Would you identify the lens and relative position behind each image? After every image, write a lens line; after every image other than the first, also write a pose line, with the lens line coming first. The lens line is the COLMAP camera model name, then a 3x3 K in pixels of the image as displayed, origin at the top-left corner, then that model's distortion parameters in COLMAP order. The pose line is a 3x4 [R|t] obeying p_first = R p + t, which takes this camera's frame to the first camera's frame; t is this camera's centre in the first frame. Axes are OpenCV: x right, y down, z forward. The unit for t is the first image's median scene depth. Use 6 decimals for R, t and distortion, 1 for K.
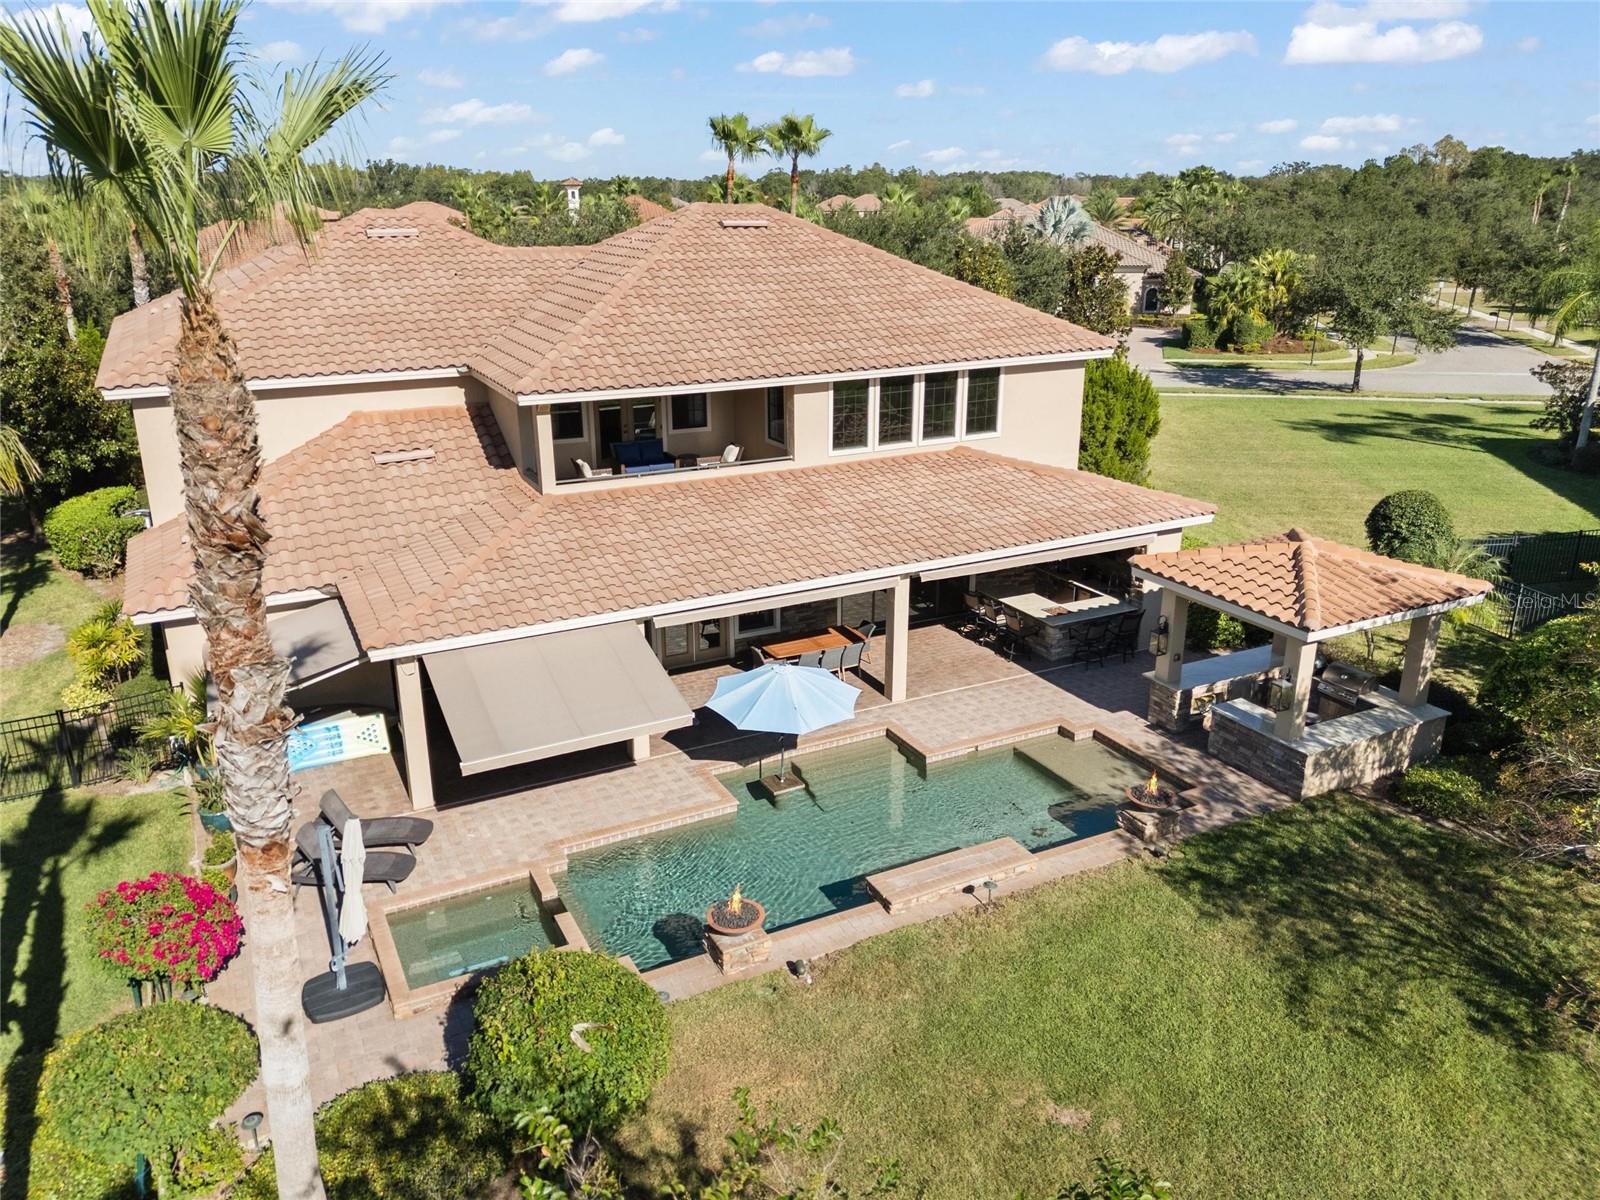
lens RADIAL K [[1152.7, 0, 800.0], [0, 1152.7, 600.0], [0, 0, 1]] dist [0.098009, -0.225340]
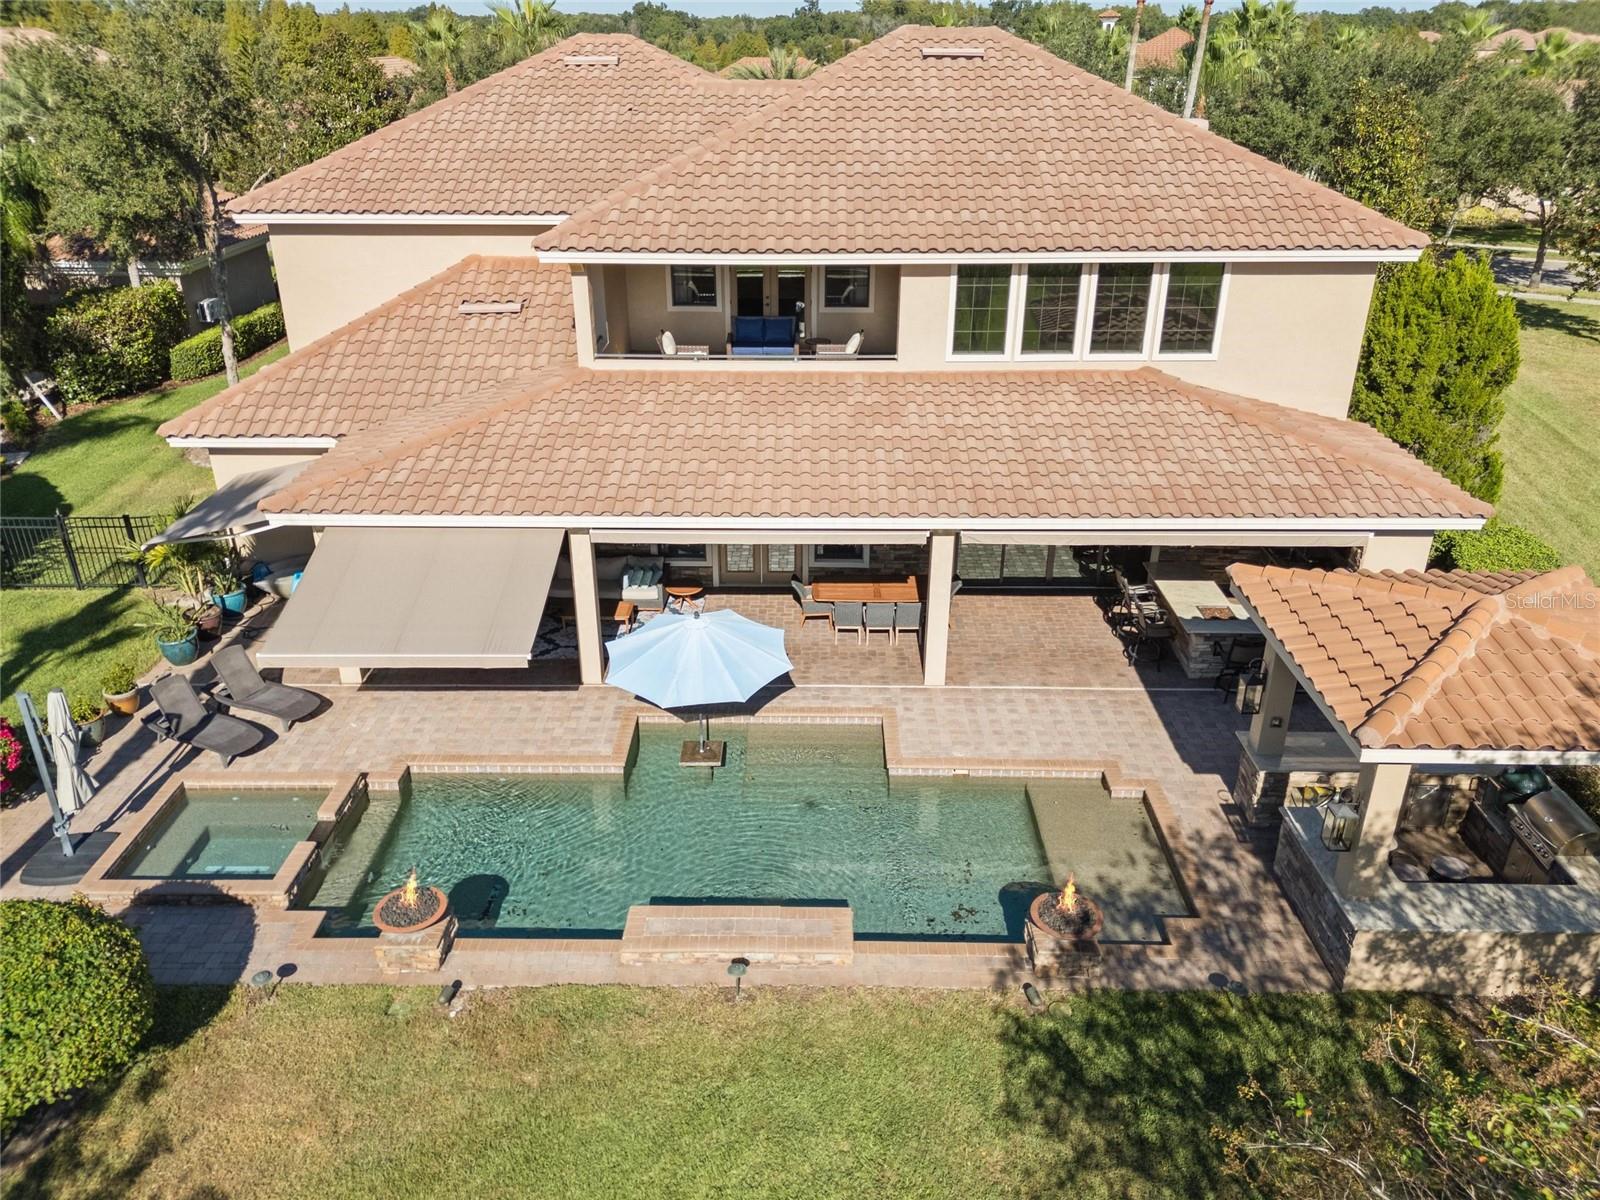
lens RADIAL K [[1167.2, 0, 800.0], [0, 1167.2, 600.0], [0, 0, 1]] dist [0.056337, -0.087403]
pose [[0.882637, 0.204472, -0.423253, 0.312780], [-0.154807, 0.976646, 0.148987, -0.070079], [0.443832, -0.065979, 0.893678, 0.237379]]
